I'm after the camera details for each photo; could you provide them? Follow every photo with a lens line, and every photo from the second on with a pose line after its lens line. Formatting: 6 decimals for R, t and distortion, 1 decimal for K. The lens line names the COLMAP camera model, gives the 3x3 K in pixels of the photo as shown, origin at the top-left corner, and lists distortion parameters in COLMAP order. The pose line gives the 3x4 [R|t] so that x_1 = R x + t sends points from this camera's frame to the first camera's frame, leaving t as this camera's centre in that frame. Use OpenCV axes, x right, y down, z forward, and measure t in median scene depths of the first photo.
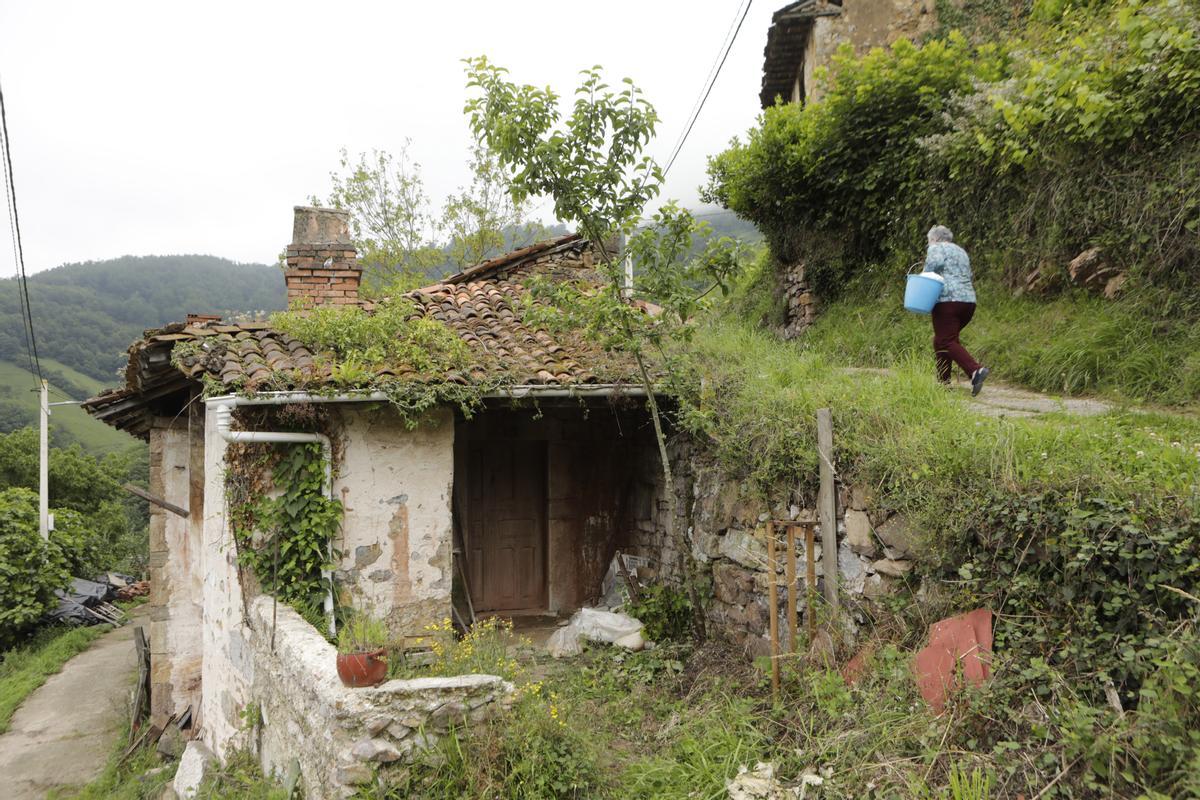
lens RADIAL K [[819.7, 0, 580.1], [0, 819.7, 427.6], [0, 0, 1]] dist [-0.107539, 0.080326]
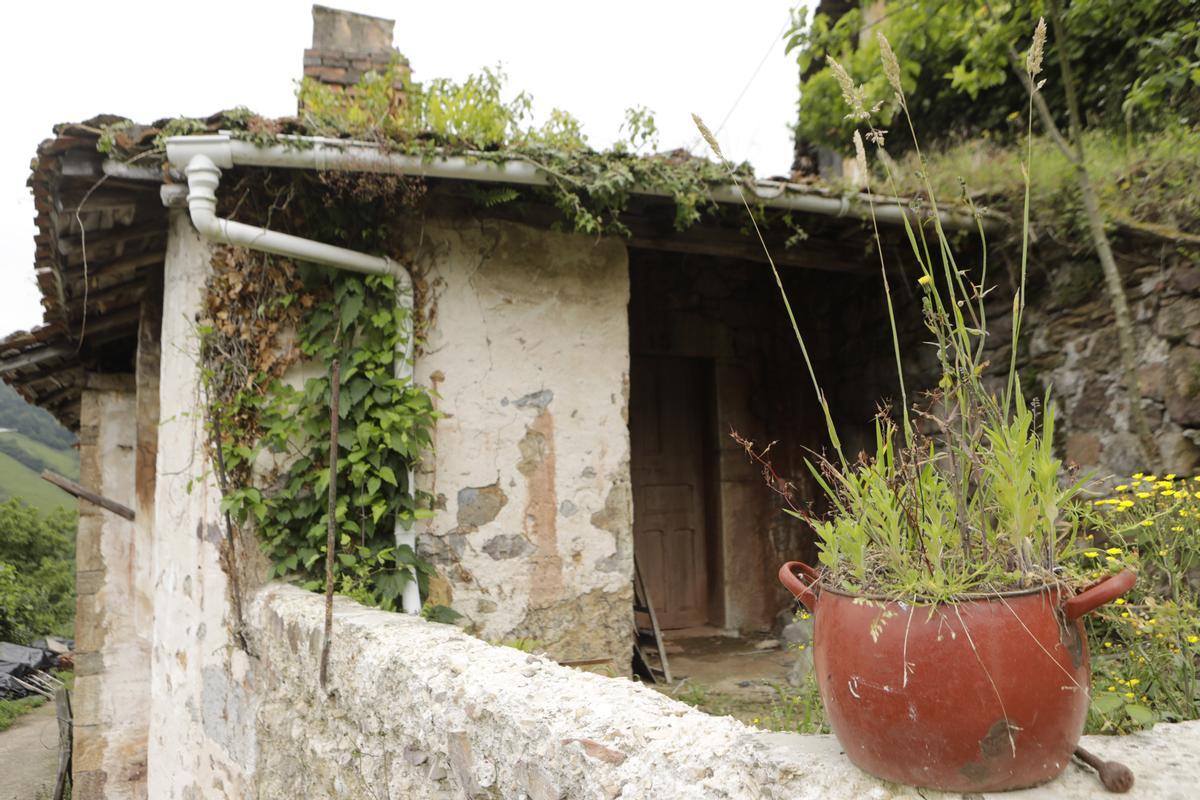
lens RADIAL K [[819.7, 0, 580.1], [0, 819.7, 427.6], [0, 0, 1]] dist [-0.107539, 0.080326]
pose [[0.998983, -0.017873, 0.041383, -0.217298], [0.020957, 0.996939, -0.075317, 0.147016], [-0.039911, 0.076107, 0.996301, 0.477070]]
